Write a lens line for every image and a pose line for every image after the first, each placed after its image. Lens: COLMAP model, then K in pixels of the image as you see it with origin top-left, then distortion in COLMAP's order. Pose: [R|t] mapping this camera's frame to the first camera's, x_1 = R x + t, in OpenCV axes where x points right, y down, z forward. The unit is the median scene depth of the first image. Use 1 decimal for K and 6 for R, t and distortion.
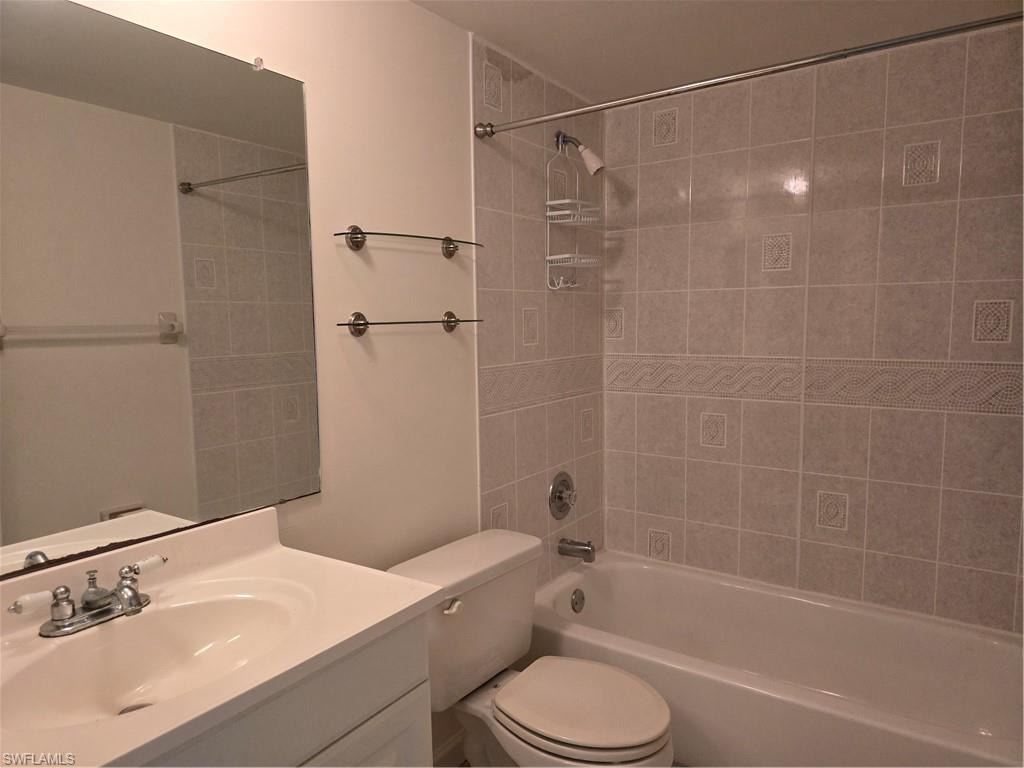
lens RADIAL K [[688.2, 0, 508.4], [0, 688.2, 385.6], [0, 0, 1]] dist [0.073277, -0.073401]
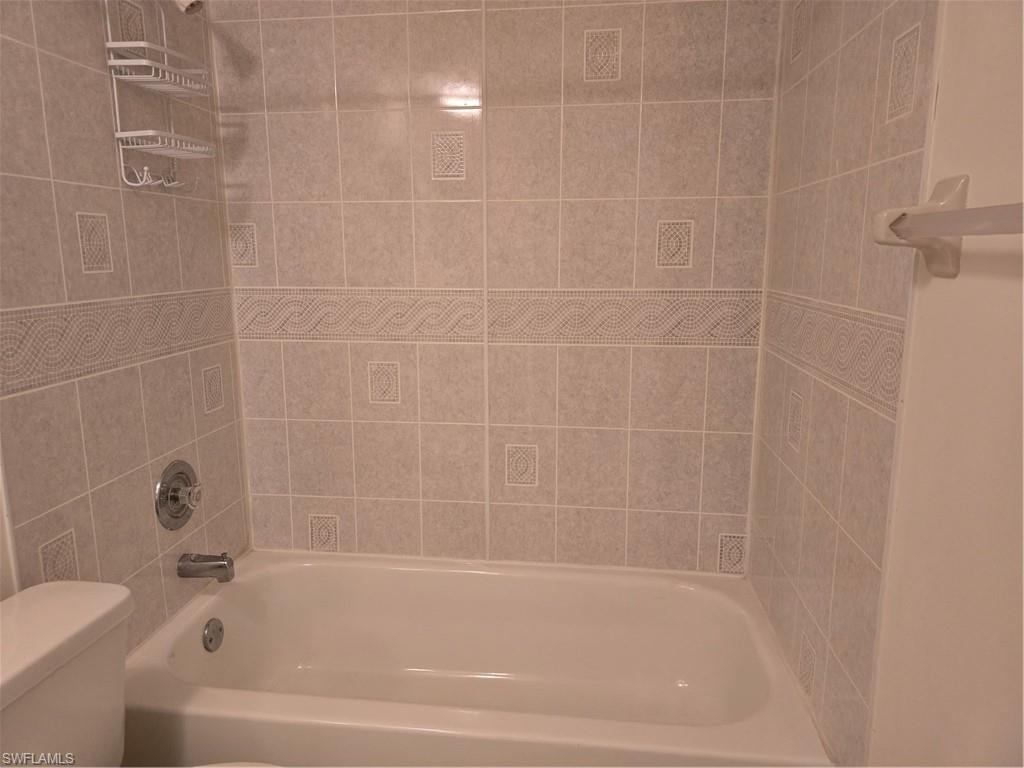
lens RADIAL K [[692.4, 0, 507.6], [0, 692.4, 381.0], [0, 0, 1]] dist [0.053738, -0.048466]
pose [[0.884431, -0.076735, 0.460319, 0.059584], [0.039454, 0.995152, 0.090087, -0.003978], [-0.465000, -0.061514, 0.883171, 0.250694]]
